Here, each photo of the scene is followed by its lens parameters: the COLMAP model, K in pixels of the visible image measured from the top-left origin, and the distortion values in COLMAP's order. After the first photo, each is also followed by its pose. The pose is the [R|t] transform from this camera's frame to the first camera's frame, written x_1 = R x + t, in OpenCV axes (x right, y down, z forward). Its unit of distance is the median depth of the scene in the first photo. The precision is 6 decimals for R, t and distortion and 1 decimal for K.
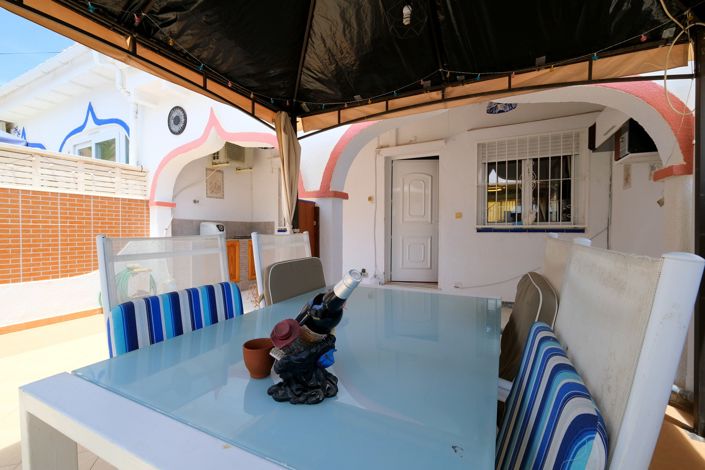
lens RADIAL K [[303.9, 0, 351.5], [0, 303.9, 236.4], [0, 0, 1]] dist [-0.002641, 0.000077]
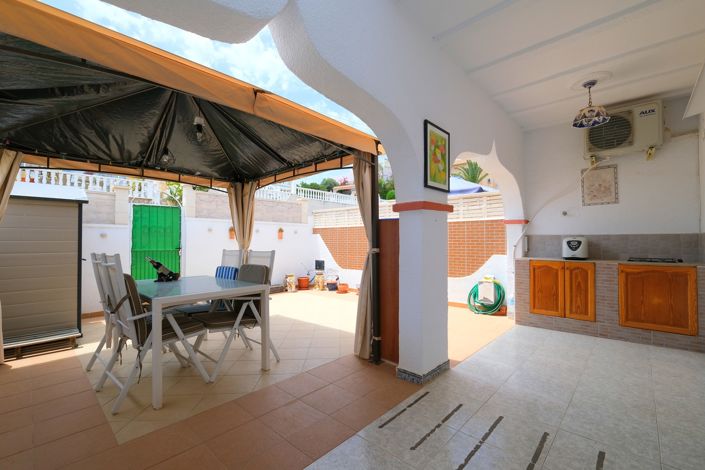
lens RADIAL K [[303.9, 0, 351.5], [0, 303.9, 236.4], [0, 0, 1]] dist [-0.002641, 0.000077]
pose [[-0.286328, -0.018884, -0.957946, 0.523102], [-0.022760, 0.999658, -0.012904, -0.029222], [0.957861, 0.018108, -0.286660, 0.748493]]
